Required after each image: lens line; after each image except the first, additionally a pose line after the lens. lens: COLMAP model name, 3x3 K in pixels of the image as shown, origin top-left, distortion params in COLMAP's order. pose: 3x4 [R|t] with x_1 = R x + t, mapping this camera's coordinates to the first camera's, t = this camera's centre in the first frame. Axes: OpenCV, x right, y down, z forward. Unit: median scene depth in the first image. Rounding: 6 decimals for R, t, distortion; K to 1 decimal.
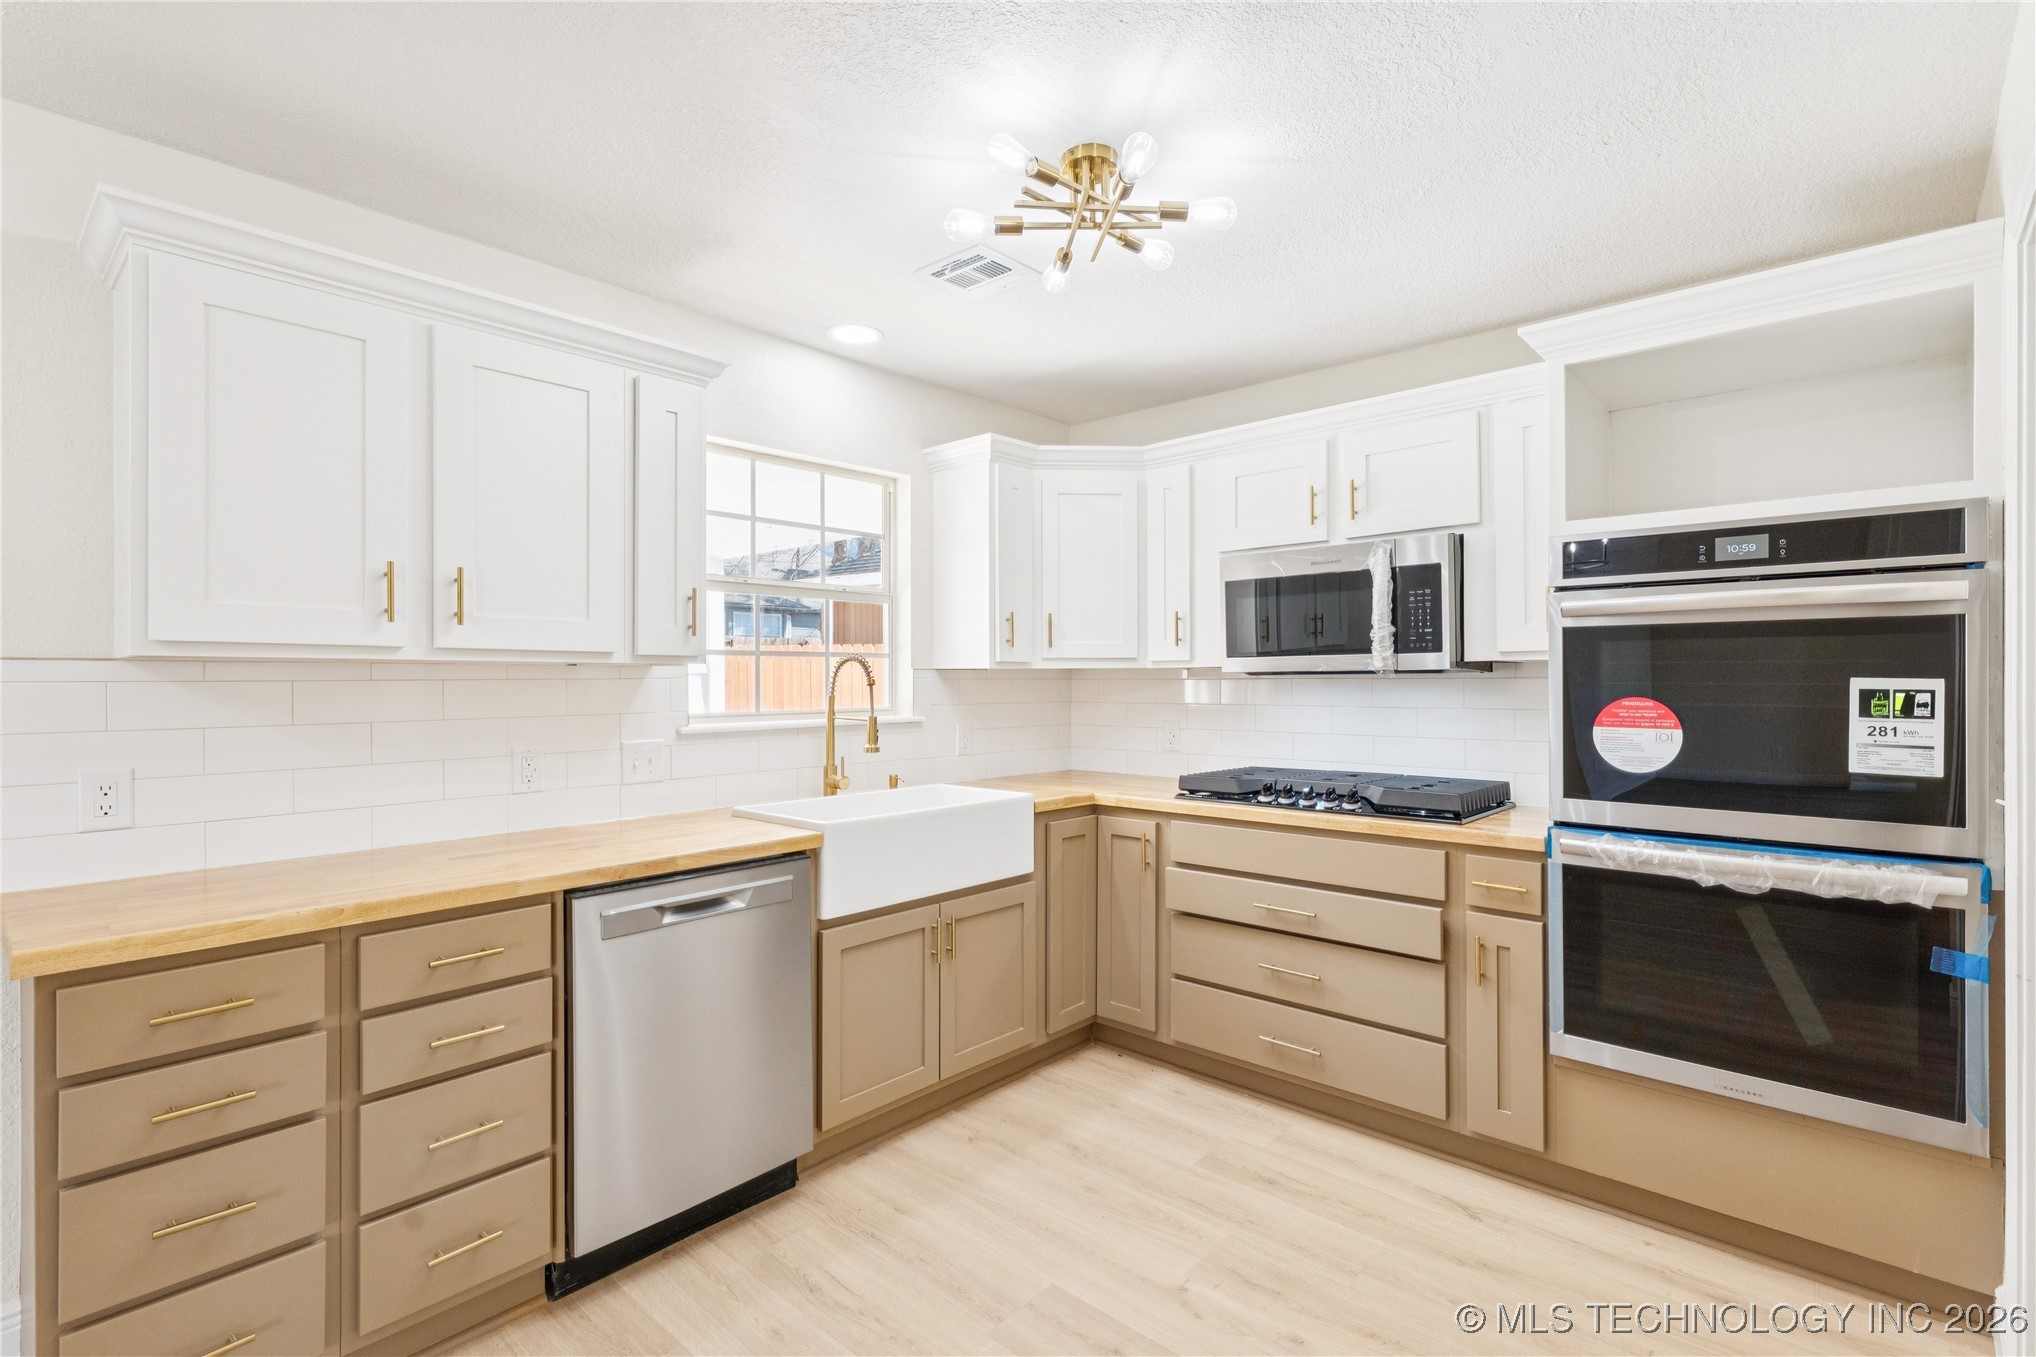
lens RADIAL K [[945.5, 0, 1029.6], [0, 945.5, 673.3], [0, 0, 1]] dist [0.004812, -0.000731]
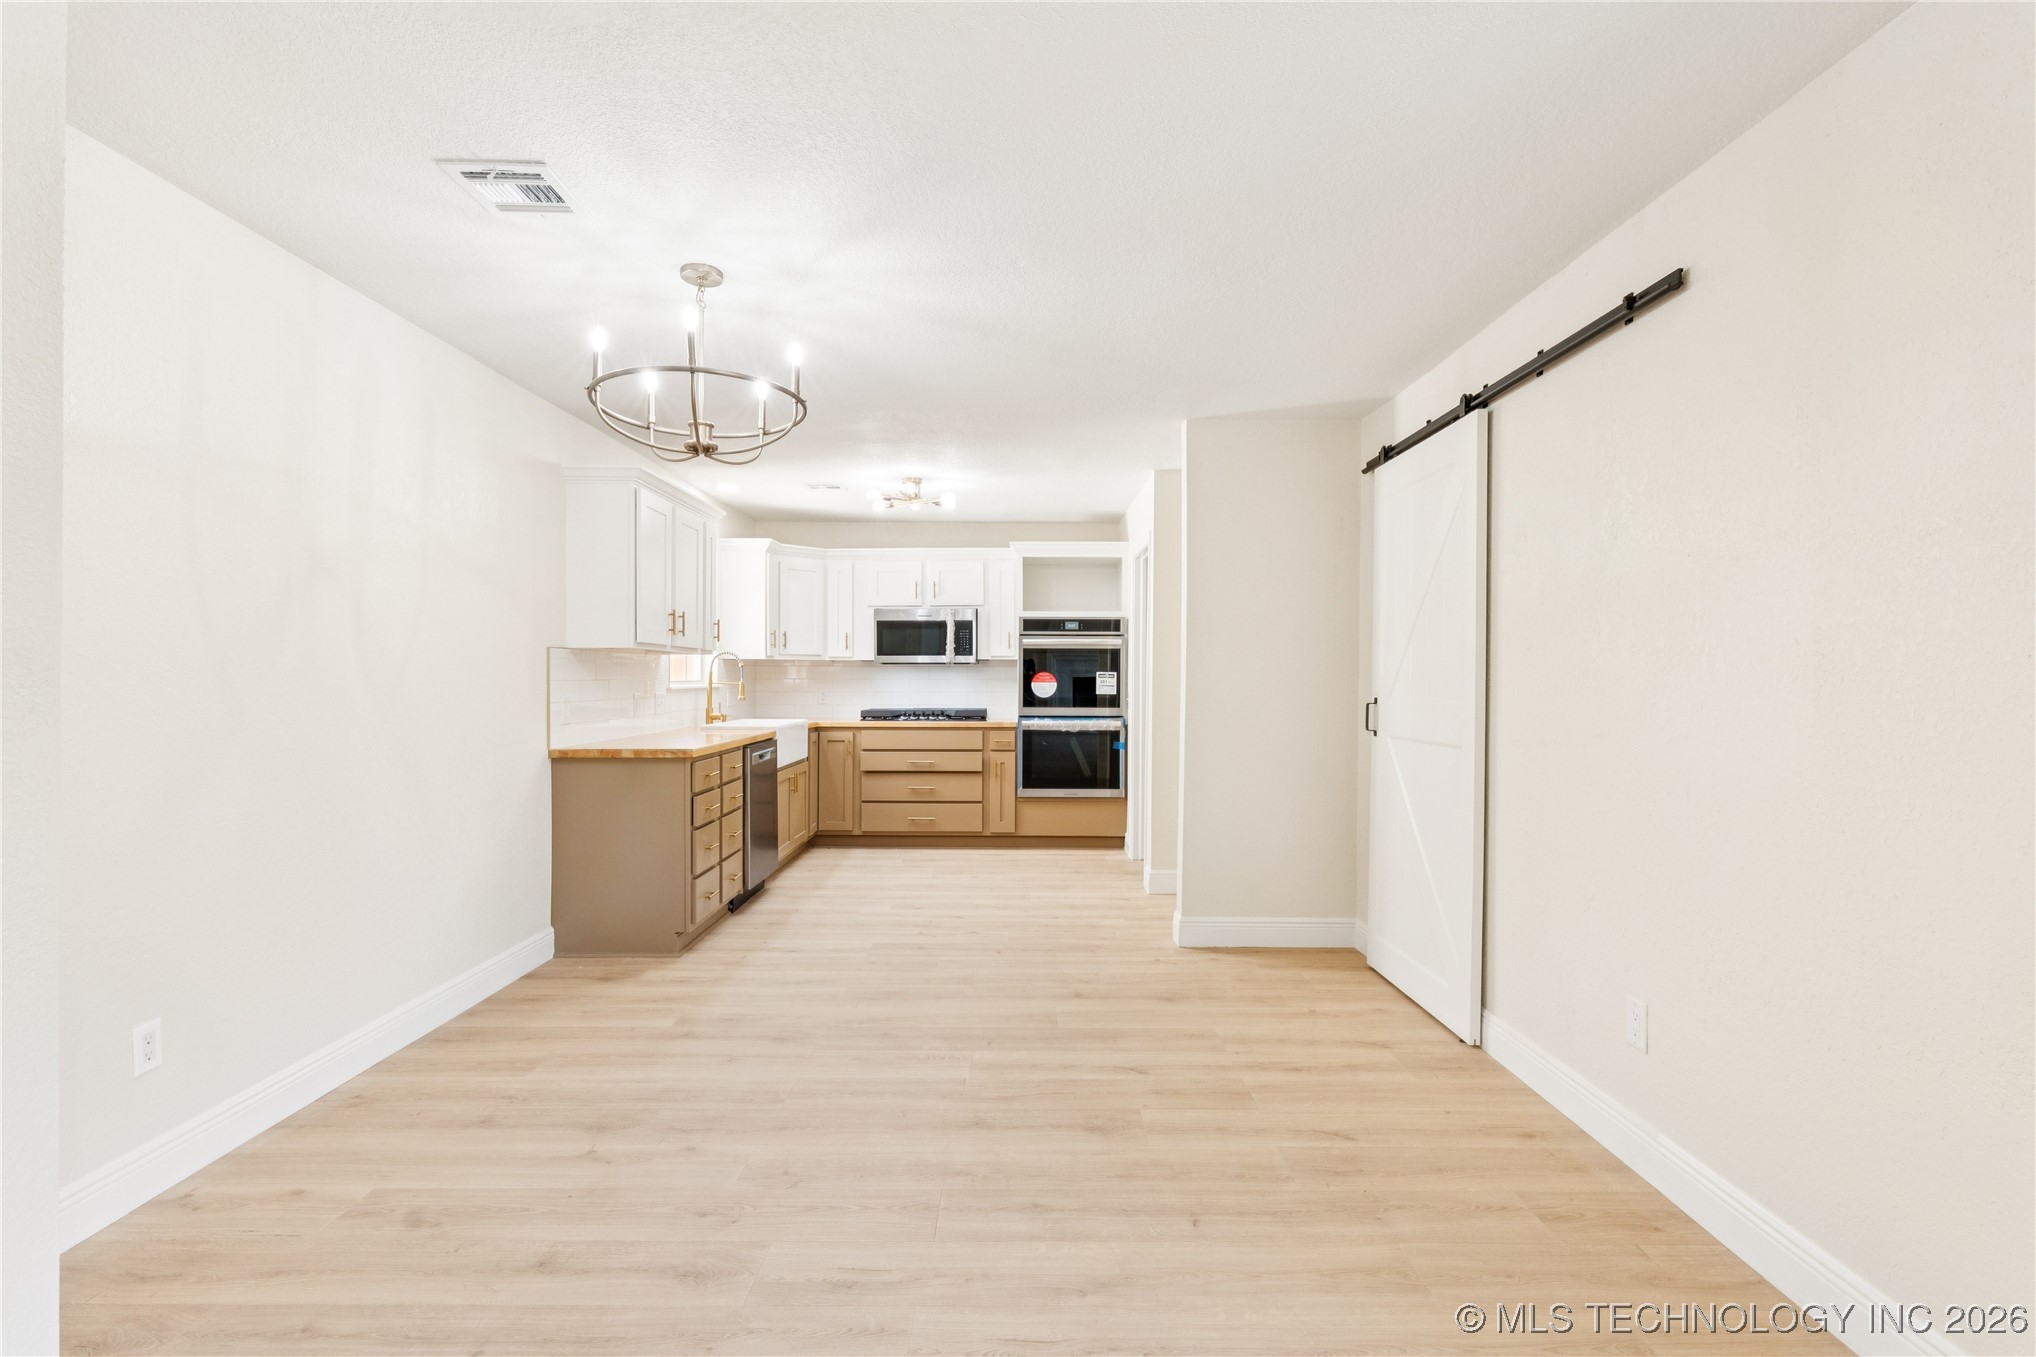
lens RADIAL K [[945.5, 0, 1028.6], [0, 945.5, 672.4], [0, 0, 1]] dist [0.004812, -0.000731]
pose [[0.707874, 0.012802, 0.706223, -1.349904], [-0.009363, 0.999918, -0.008741, 0.046304], [-0.706277, -0.000425, 0.707936, -0.972546]]
